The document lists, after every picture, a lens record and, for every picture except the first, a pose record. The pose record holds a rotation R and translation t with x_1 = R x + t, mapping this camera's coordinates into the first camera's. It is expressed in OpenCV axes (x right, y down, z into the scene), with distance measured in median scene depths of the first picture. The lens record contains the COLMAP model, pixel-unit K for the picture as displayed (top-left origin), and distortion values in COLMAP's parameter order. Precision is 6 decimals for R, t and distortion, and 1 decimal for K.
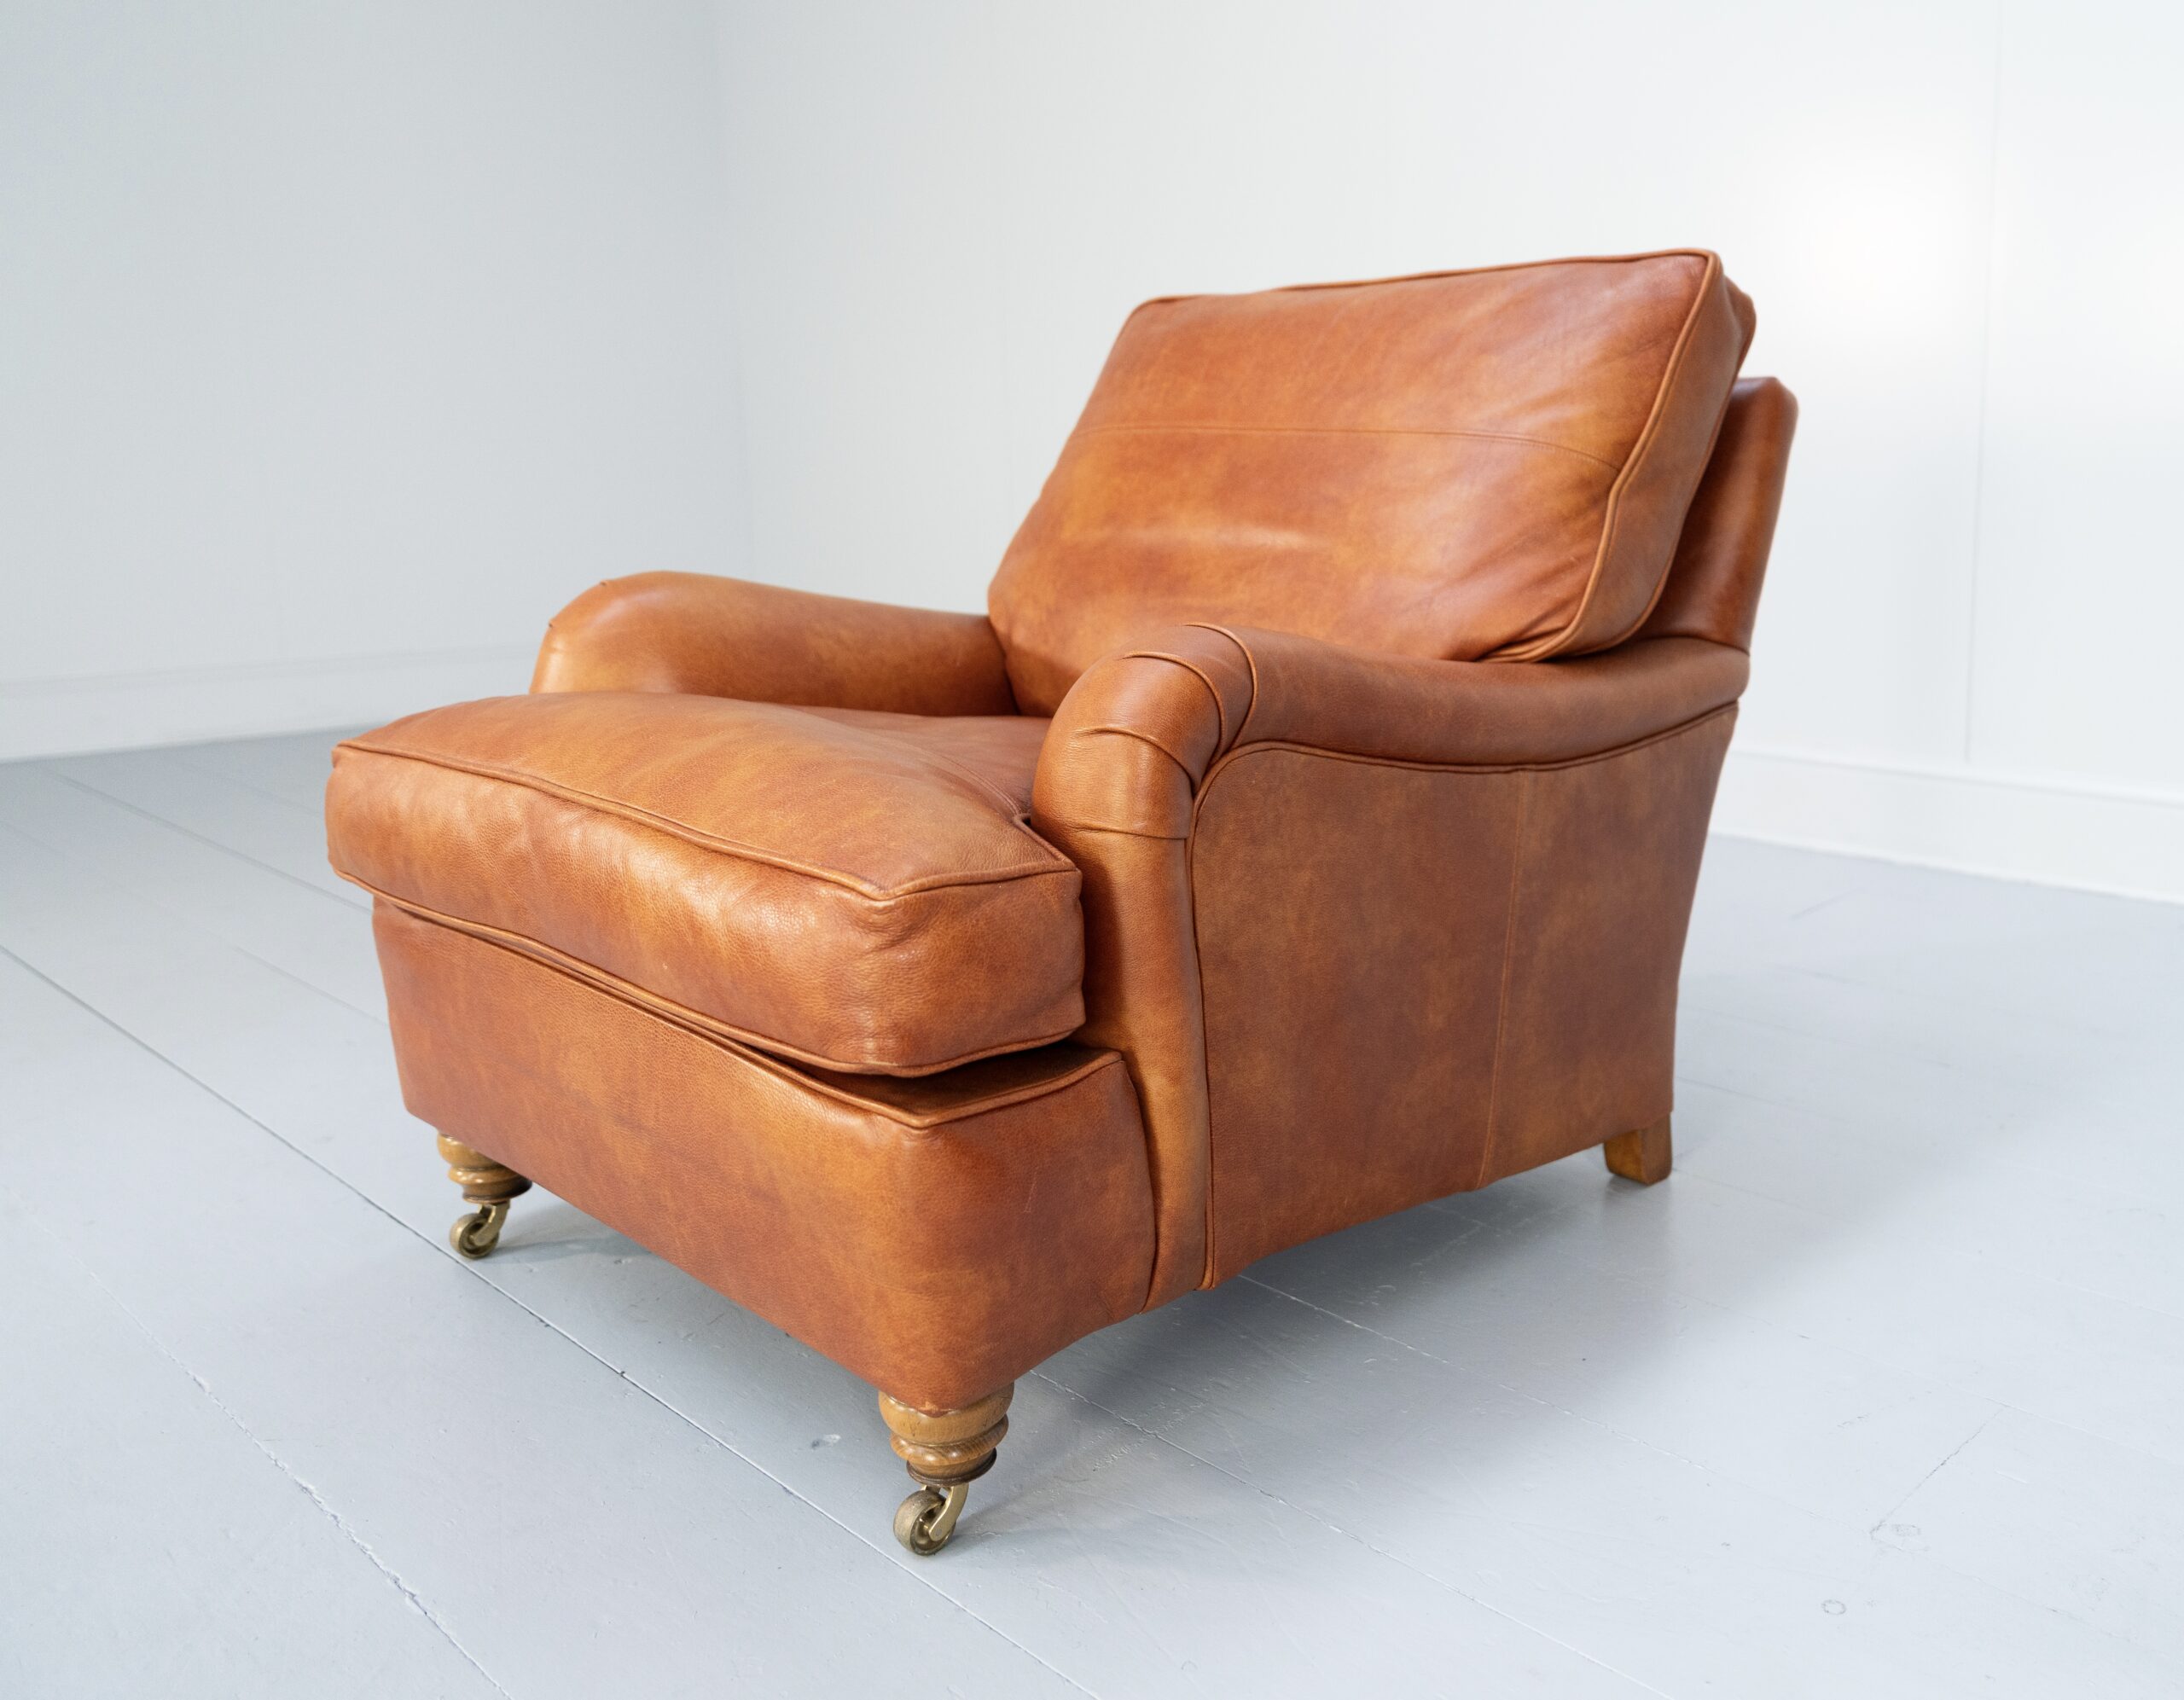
lens RADIAL K [[1701.7, 0, 1092.2], [0, 1701.7, 853.8], [0, 0, 1]] dist [-0.004923, -0.000043]
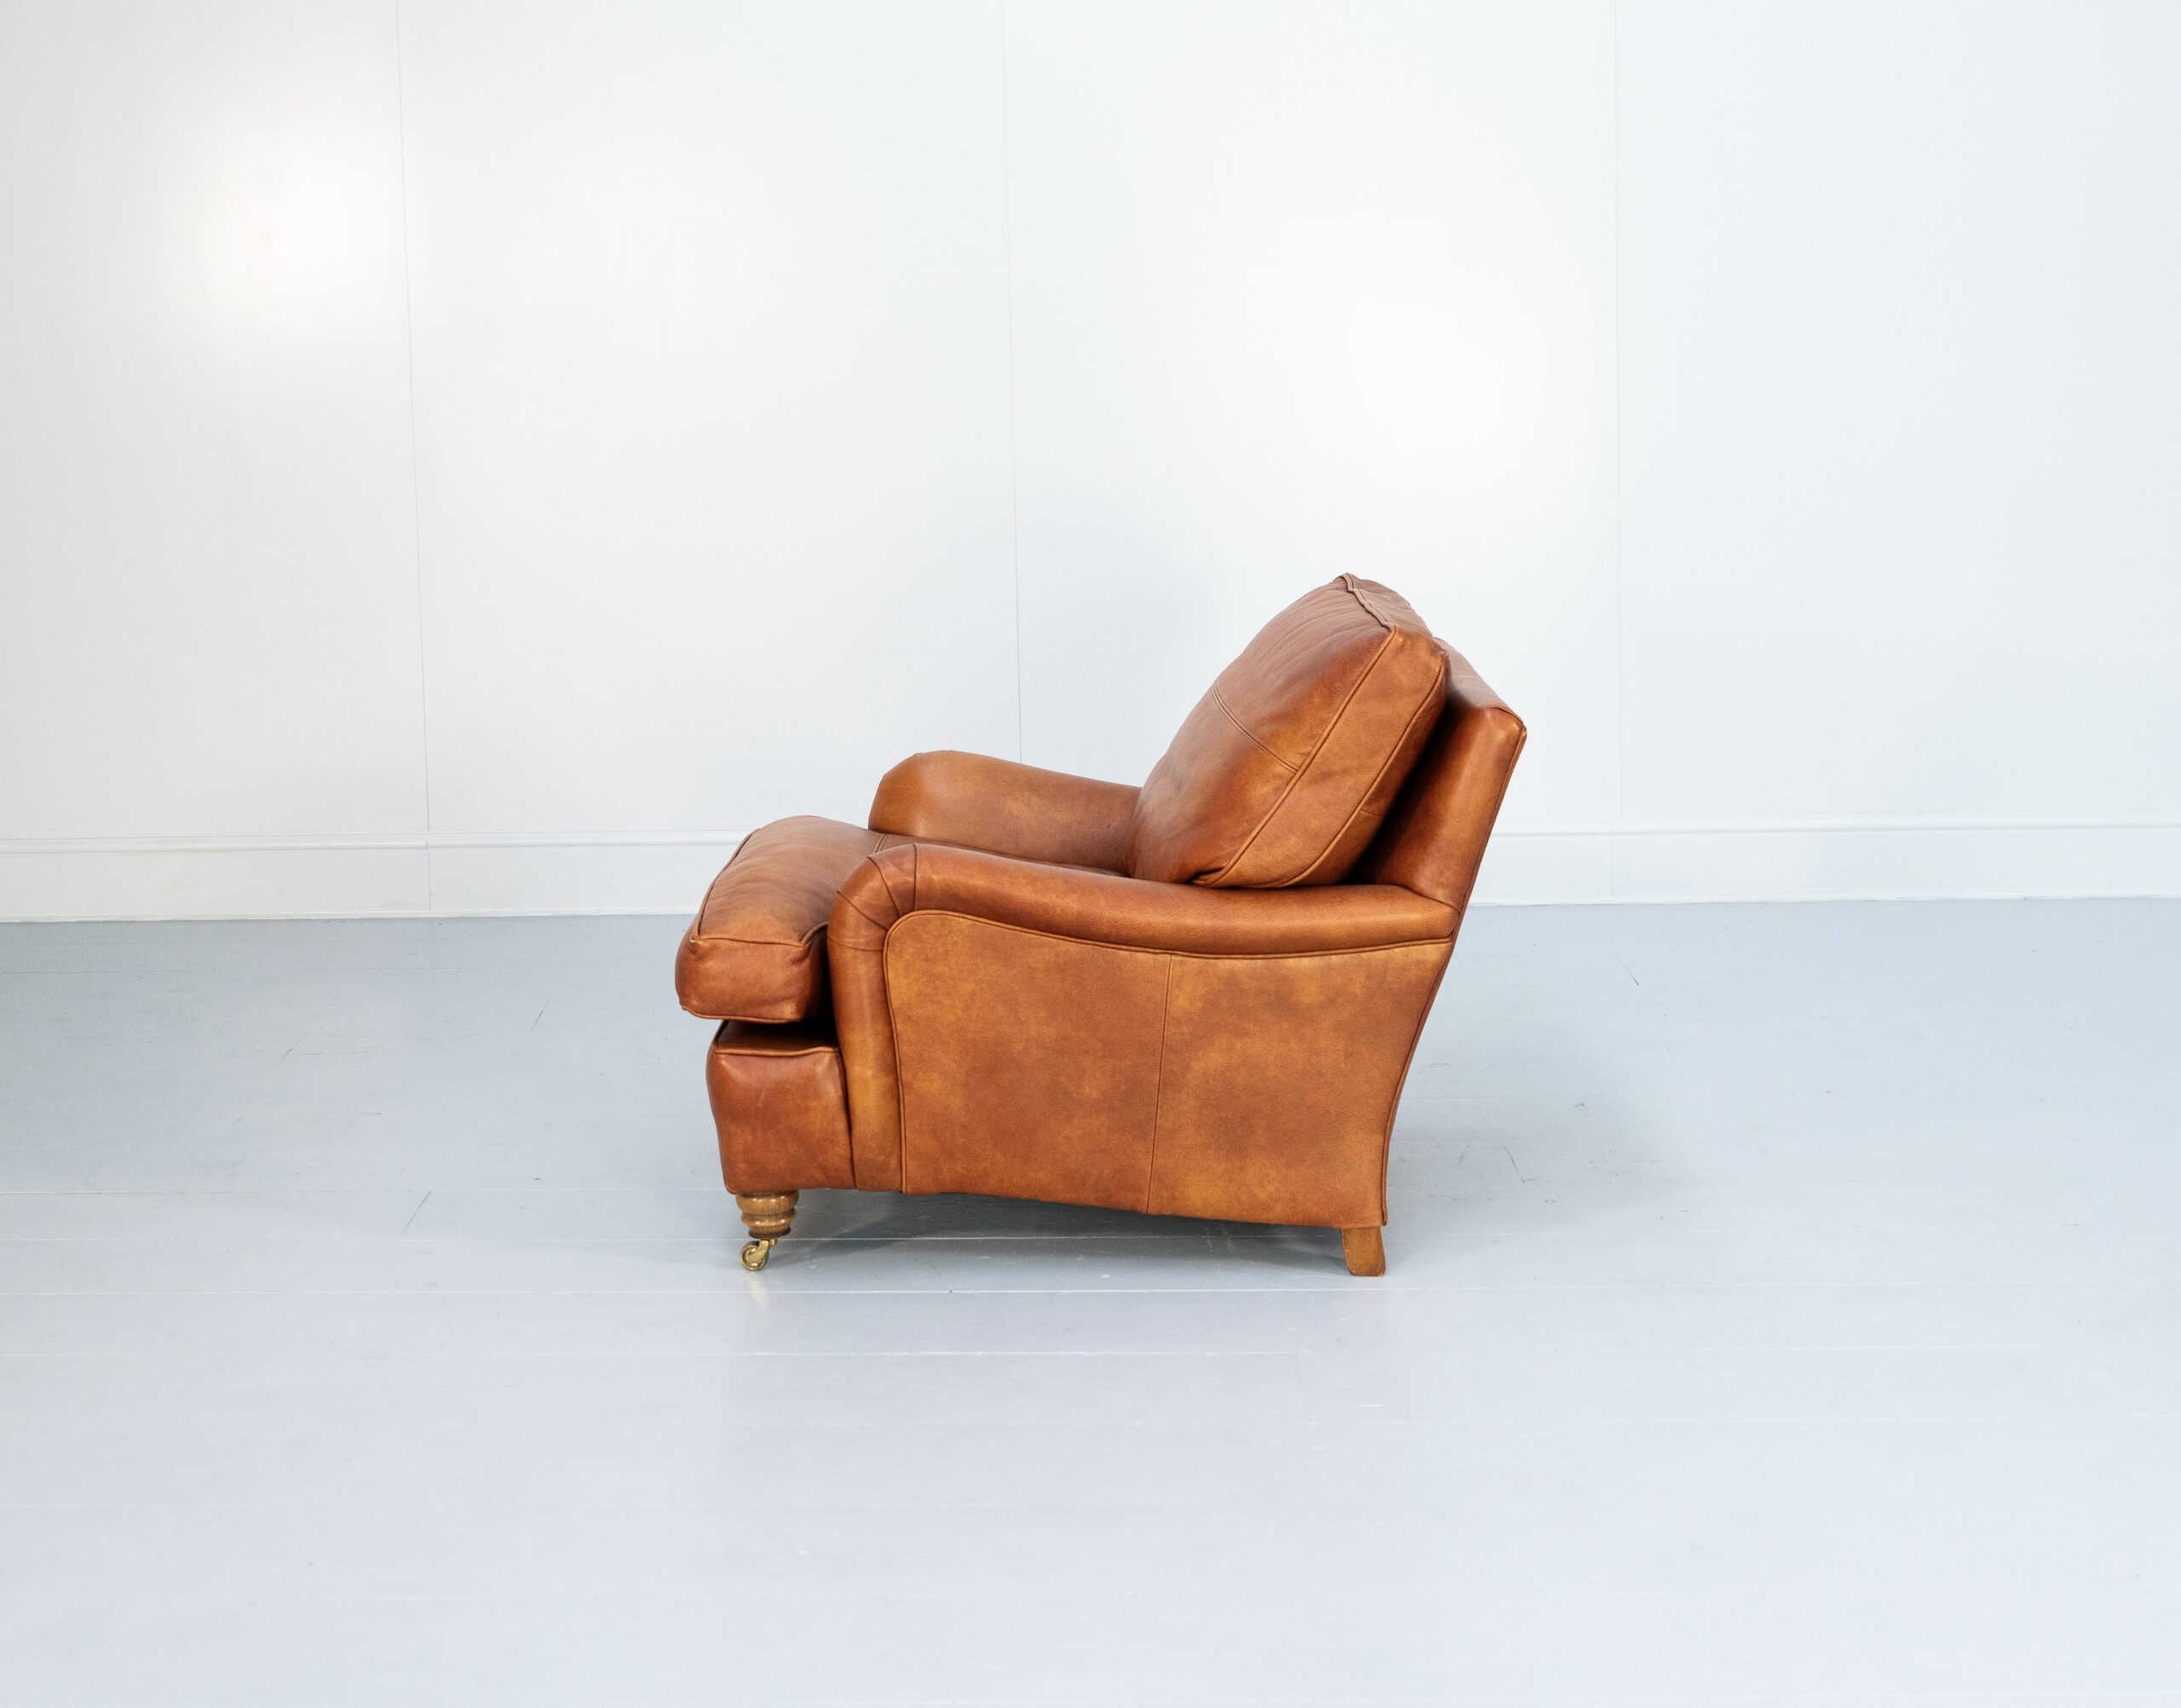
lens RADIAL K [[1996.5, 0, 1090.5], [0, 1996.5, 852.6], [0, 0, 1]] dist [0.005631, 0.000000]
pose [[0.671333, 0.122288, -0.730998, 1.715132], [-0.150778, 0.988203, 0.026844, -0.200114], [0.725657, 0.092197, 0.681851, -0.383221]]
